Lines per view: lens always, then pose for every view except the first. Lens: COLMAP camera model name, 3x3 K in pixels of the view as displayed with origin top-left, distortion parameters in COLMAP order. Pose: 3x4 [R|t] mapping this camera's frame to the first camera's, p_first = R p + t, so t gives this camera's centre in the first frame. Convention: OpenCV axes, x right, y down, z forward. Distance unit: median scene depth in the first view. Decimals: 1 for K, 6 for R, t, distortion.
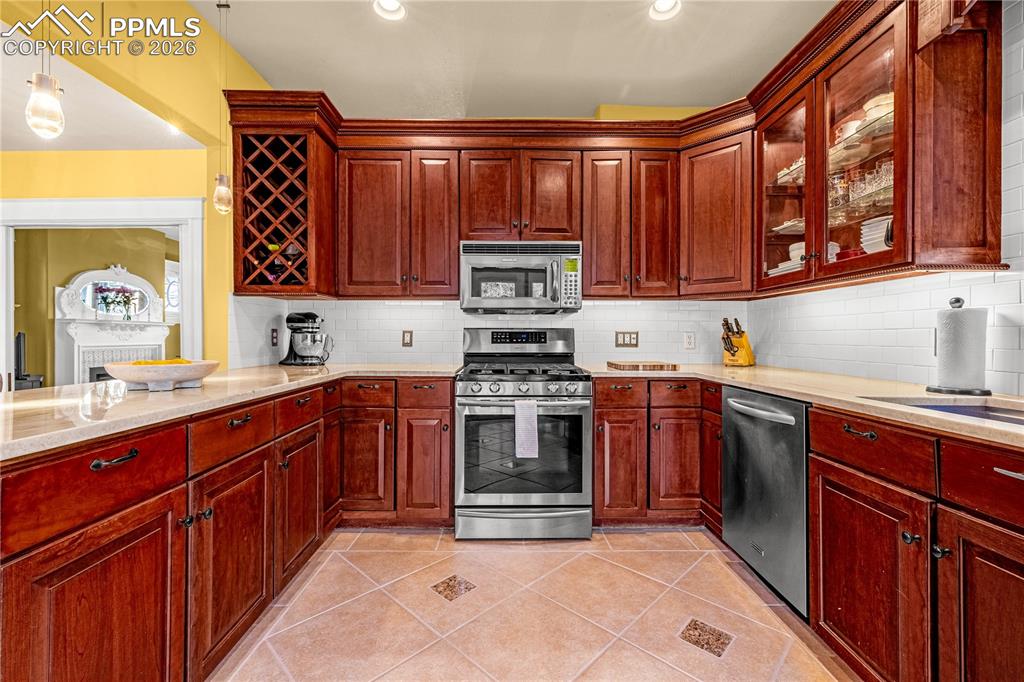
lens RADIAL K [[436.3, 0, 513.3], [0, 436.3, 339.4], [0, 0, 1]] dist [-0.001830, 0.000051]
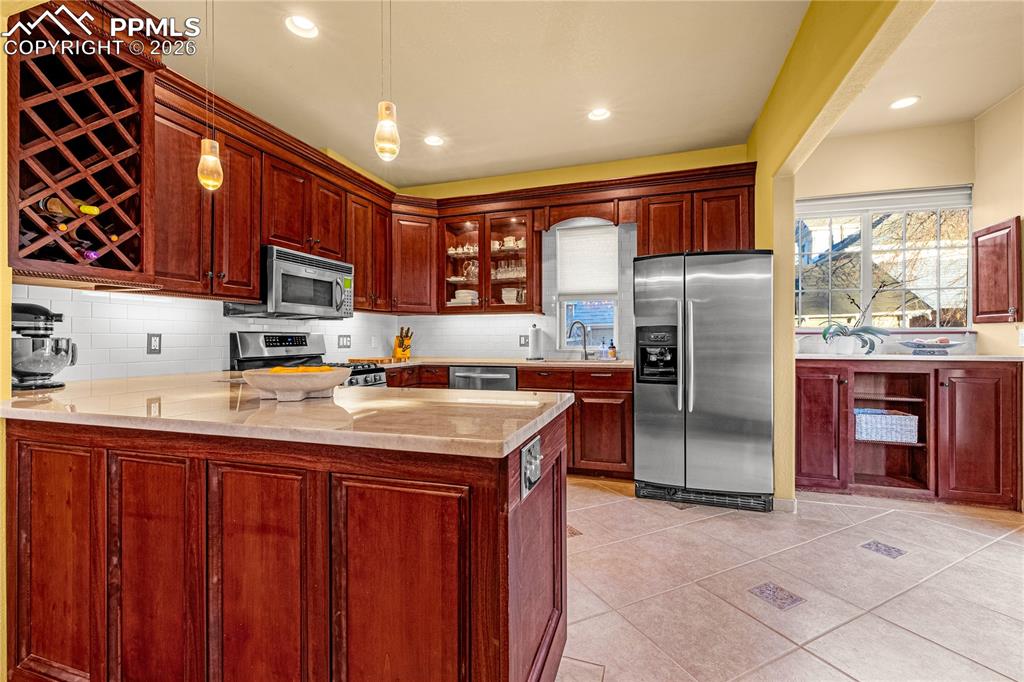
lens RADIAL K [[436.3, 0, 510.5], [0, 436.3, 337.8], [0, 0, 1]] dist [-0.001830, 0.000051]
pose [[0.325430, -0.001724, 0.945565, -0.892957], [0.010304, 0.999945, -0.001723, -0.005648], [-0.945510, 0.010303, 0.325430, 0.154078]]
